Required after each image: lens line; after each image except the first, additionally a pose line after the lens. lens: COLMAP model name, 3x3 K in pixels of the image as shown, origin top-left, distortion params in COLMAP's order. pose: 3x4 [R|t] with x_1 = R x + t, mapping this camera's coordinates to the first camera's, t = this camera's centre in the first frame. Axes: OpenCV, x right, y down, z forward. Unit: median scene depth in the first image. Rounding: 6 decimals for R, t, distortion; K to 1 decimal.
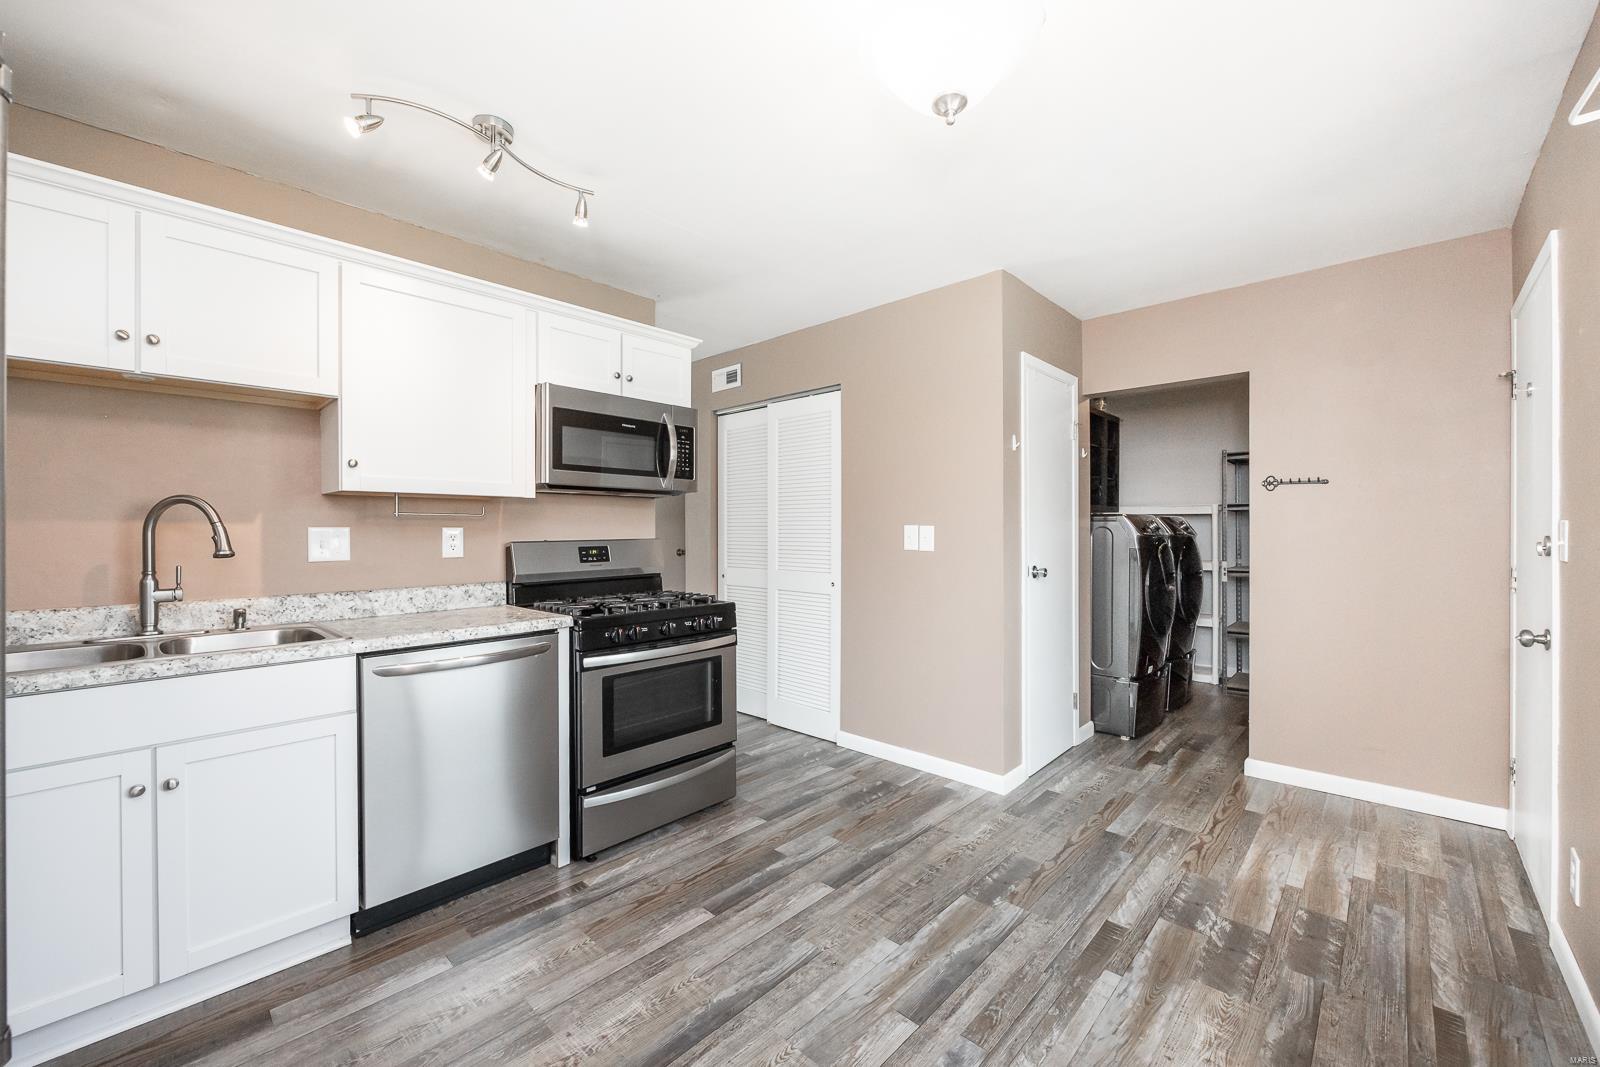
lens RADIAL K [[623.7, 0, 794.9], [0, 623.7, 531.2], [0, 0, 1]] dist [-0.001684, -0.000028]
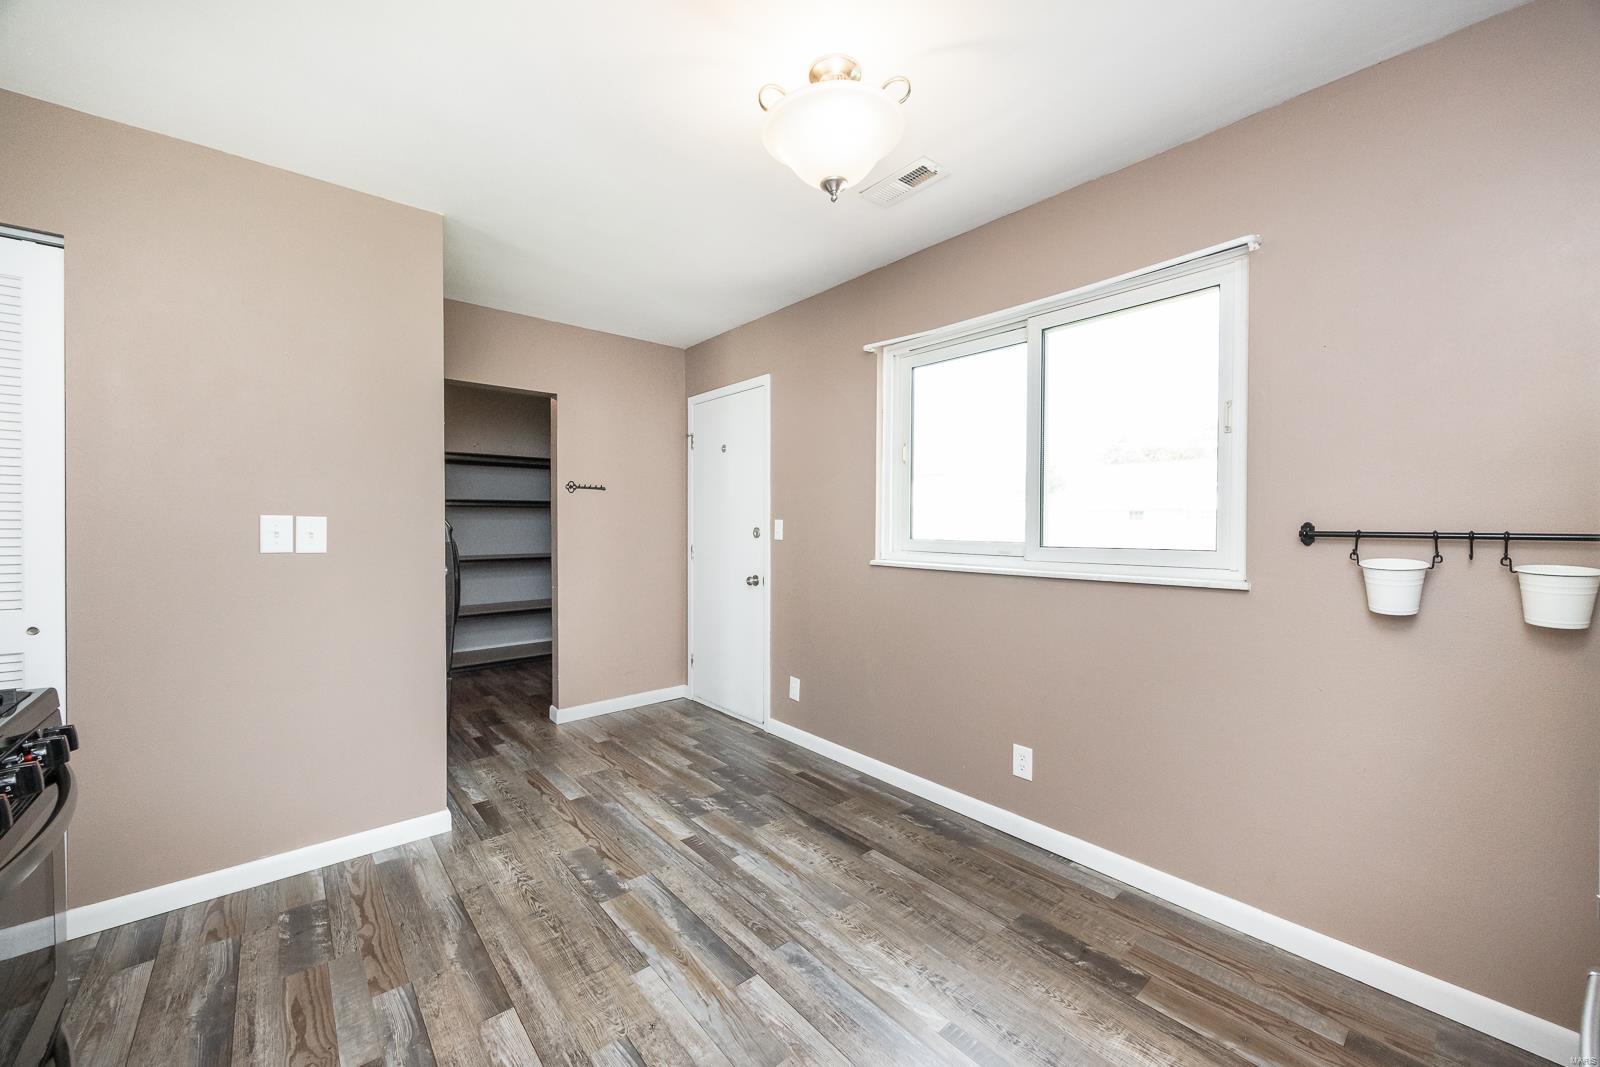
lens RADIAL K [[623.7, 0, 794.9], [0, 623.7, 531.2], [0, 0, 1]] dist [-0.001684, -0.000028]
pose [[0.095609, -0.008556, 0.995382, -0.620653], [-0.003000, 0.999956, 0.008883, 0.000654], [-0.995414, -0.003836, 0.095579, 0.583528]]
